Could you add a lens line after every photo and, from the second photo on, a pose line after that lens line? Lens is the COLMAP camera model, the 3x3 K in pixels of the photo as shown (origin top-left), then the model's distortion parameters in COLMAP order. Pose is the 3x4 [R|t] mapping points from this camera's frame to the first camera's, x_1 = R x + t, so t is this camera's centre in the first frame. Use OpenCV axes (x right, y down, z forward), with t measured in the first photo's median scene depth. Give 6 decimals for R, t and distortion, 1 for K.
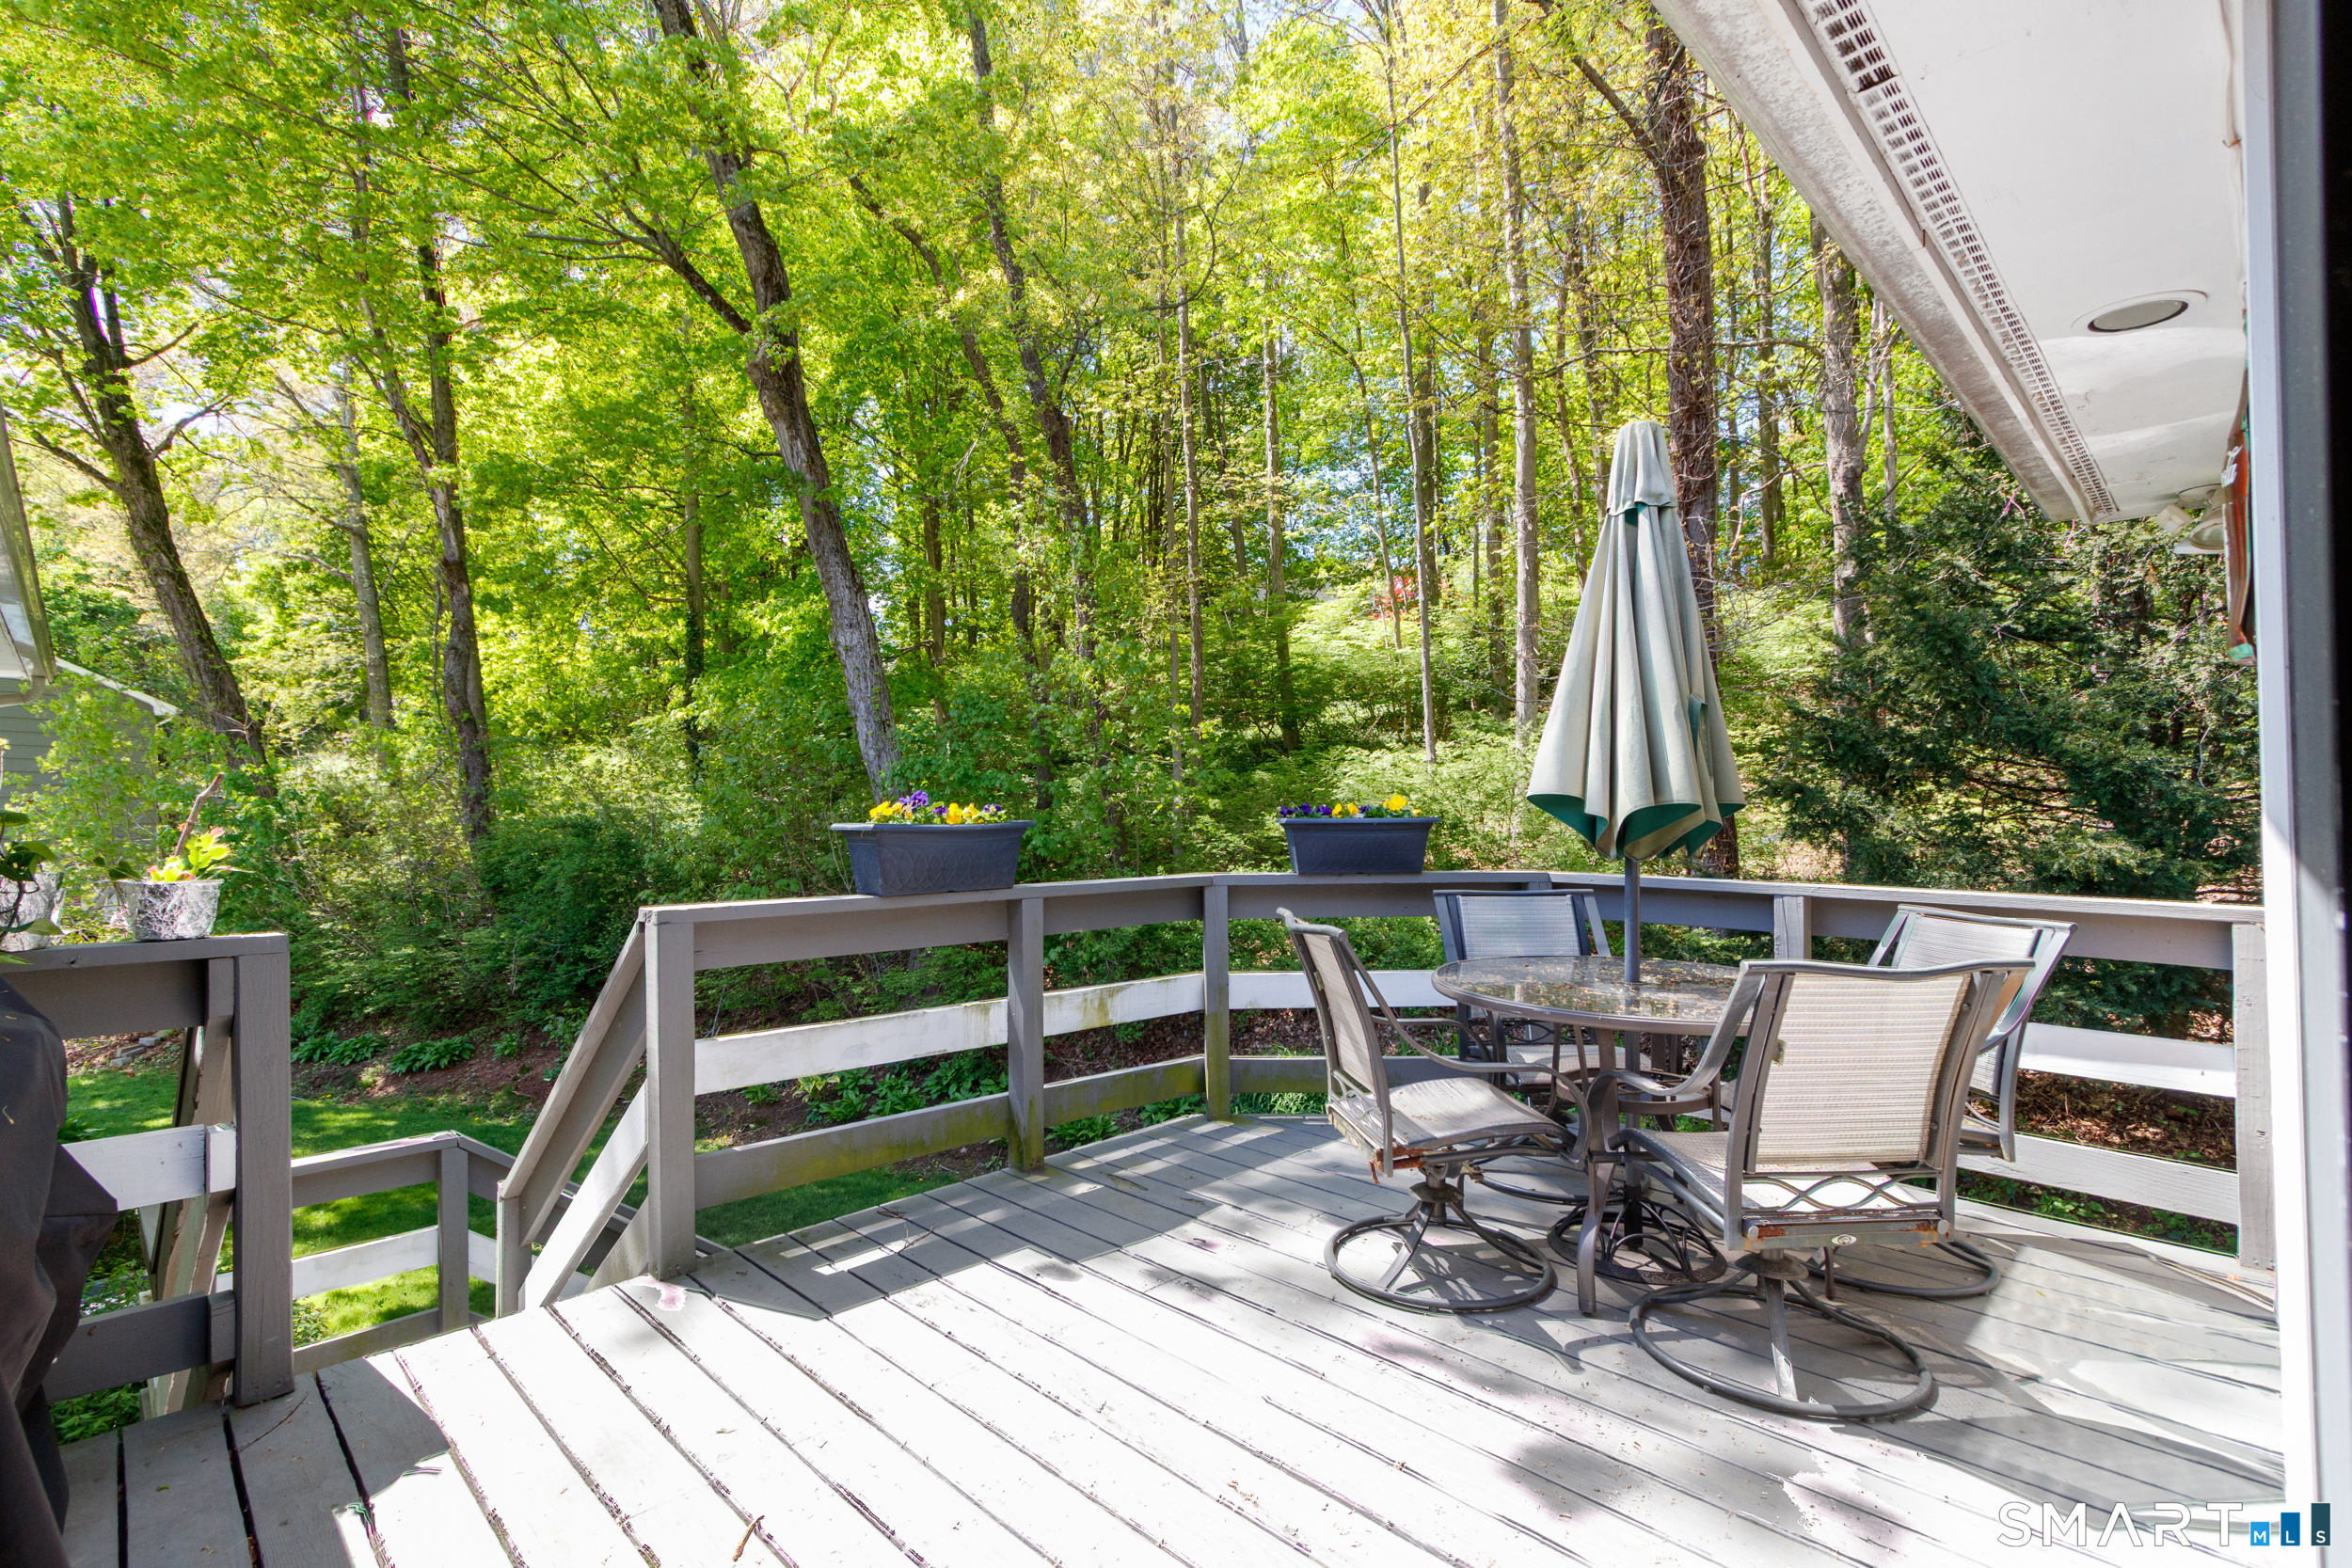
lens RADIAL K [[1085.9, 0, 1176.4], [0, 1085.9, 798.3], [0, 0, 1]] dist [0.023904, 0.000080]
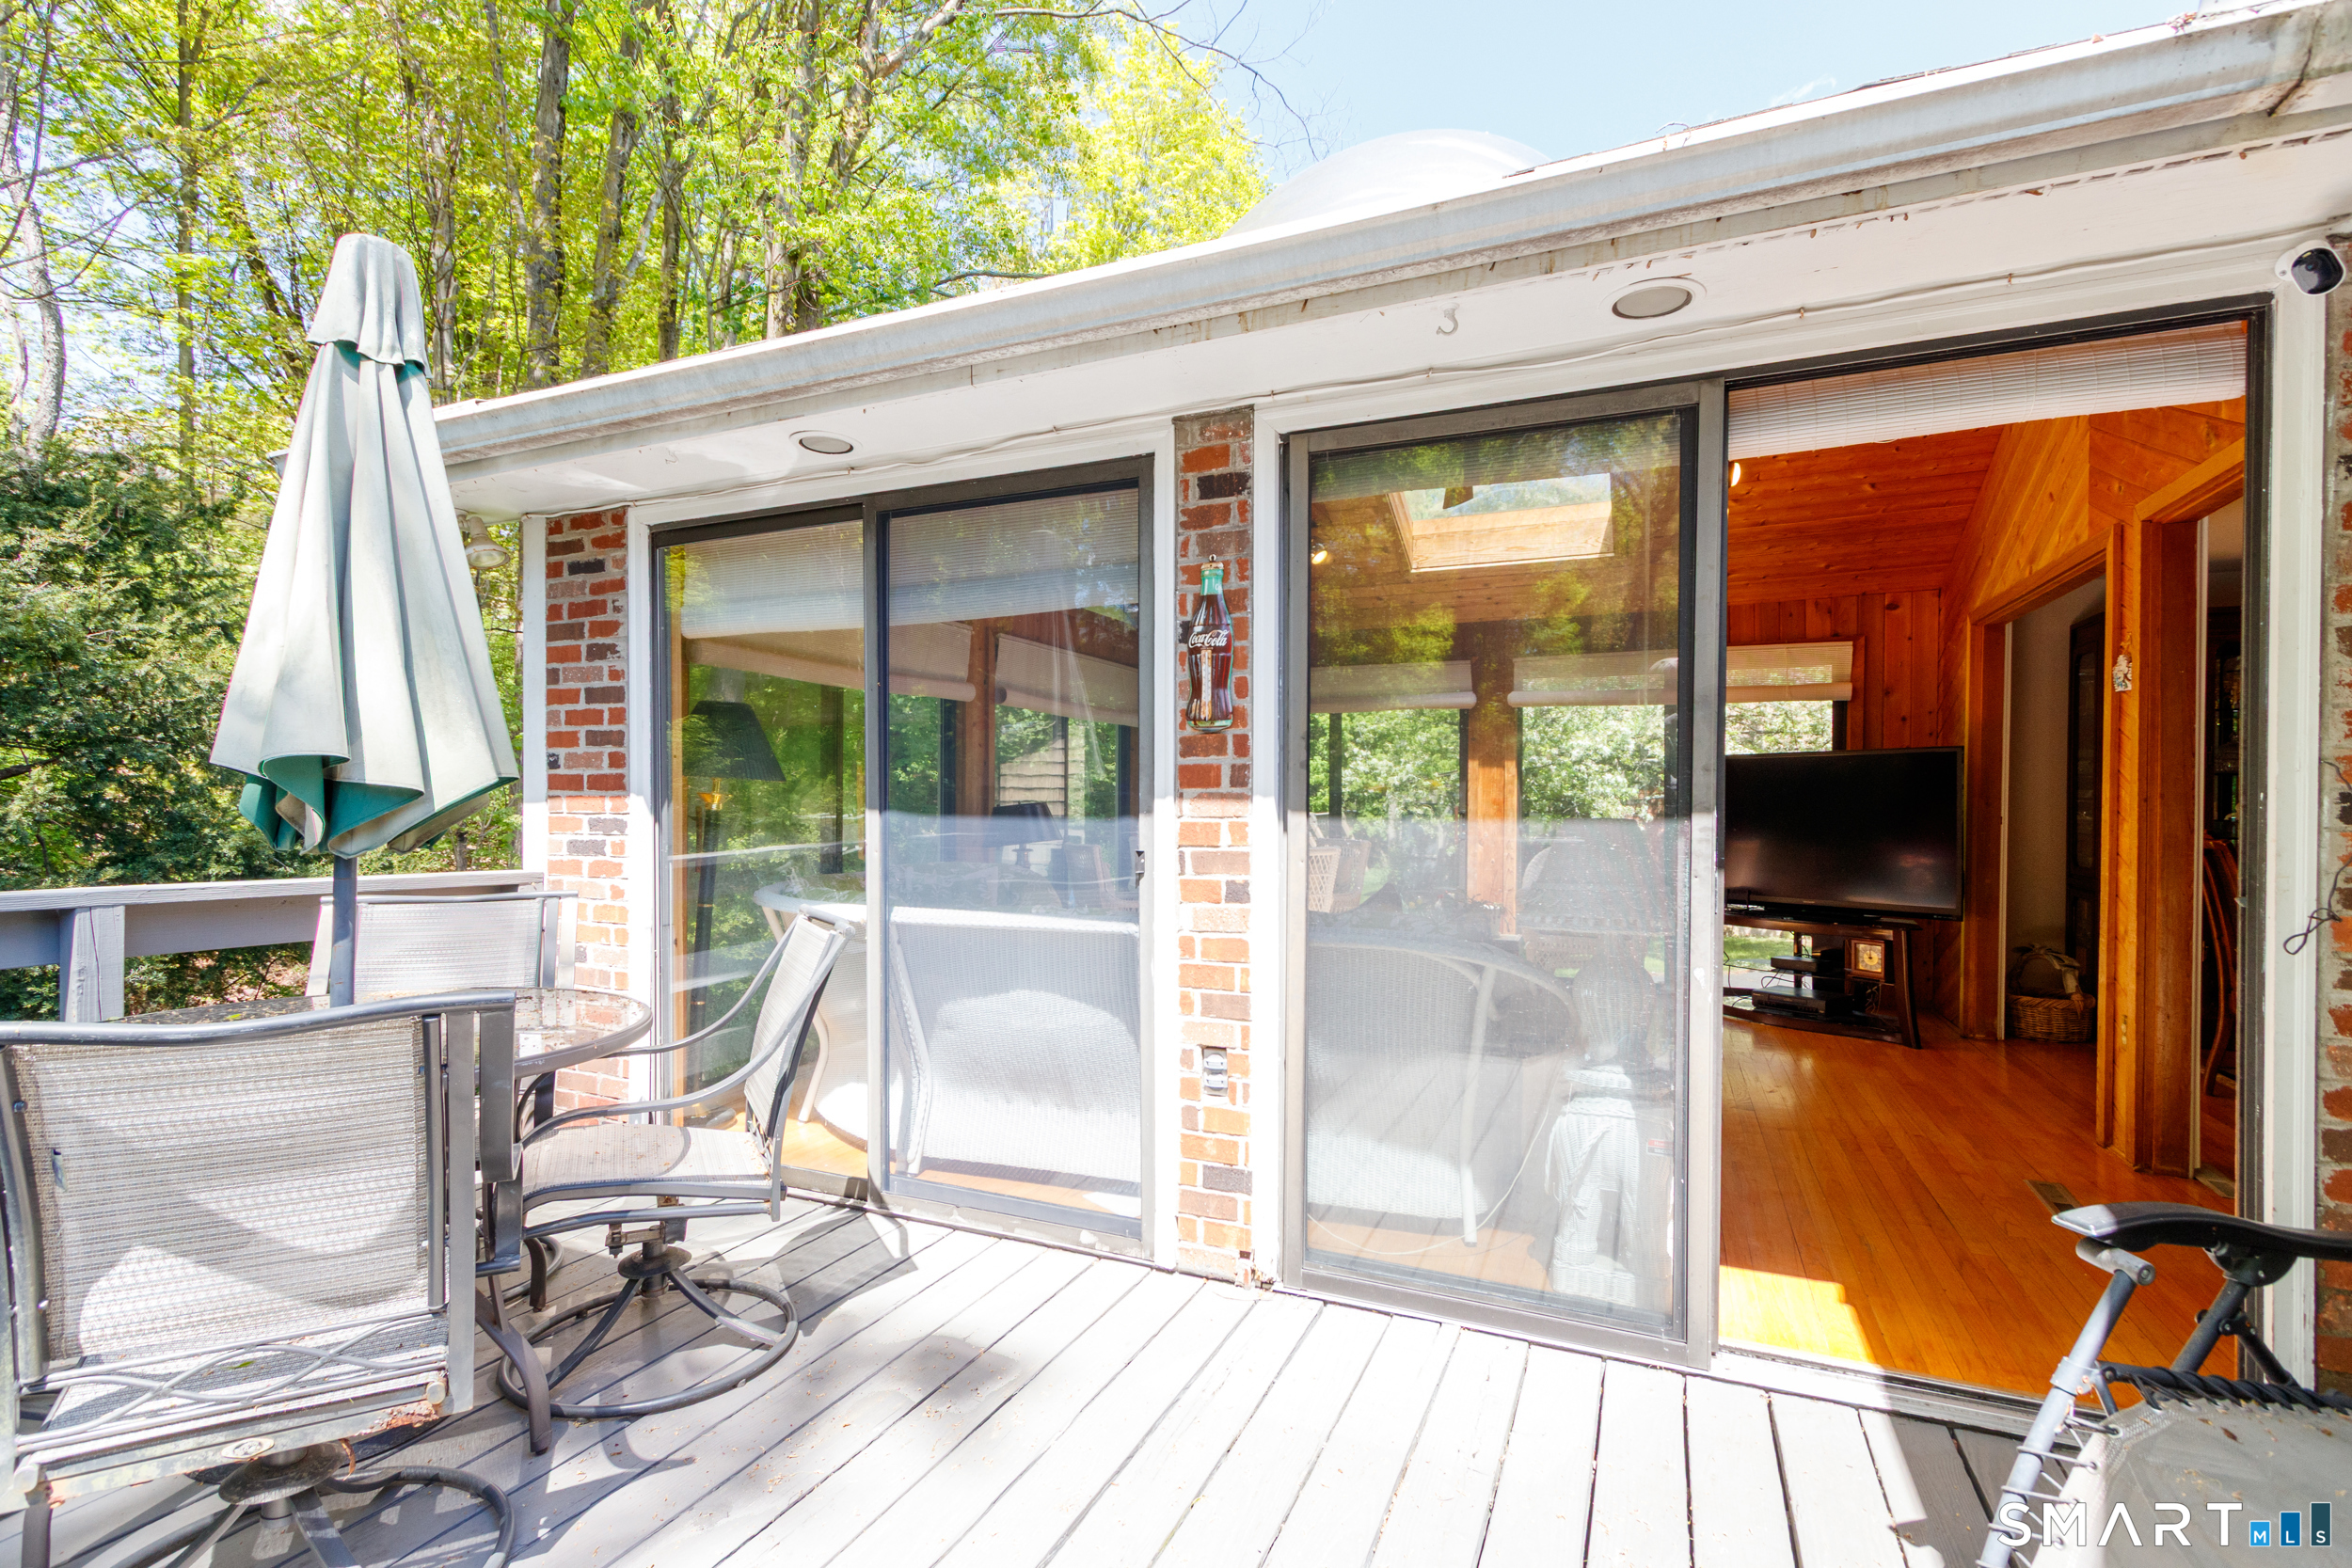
lens RADIAL K [[1085.9, 0, 1176.4], [0, 1085.9, 798.3], [0, 0, 1]] dist [0.023904, 0.000080]
pose [[-0.357406, 0.012252, 0.933869, -0.536192], [-0.015965, 0.999688, -0.019225, 0.022028], [-0.933812, -0.021781, -0.357099, 0.911533]]
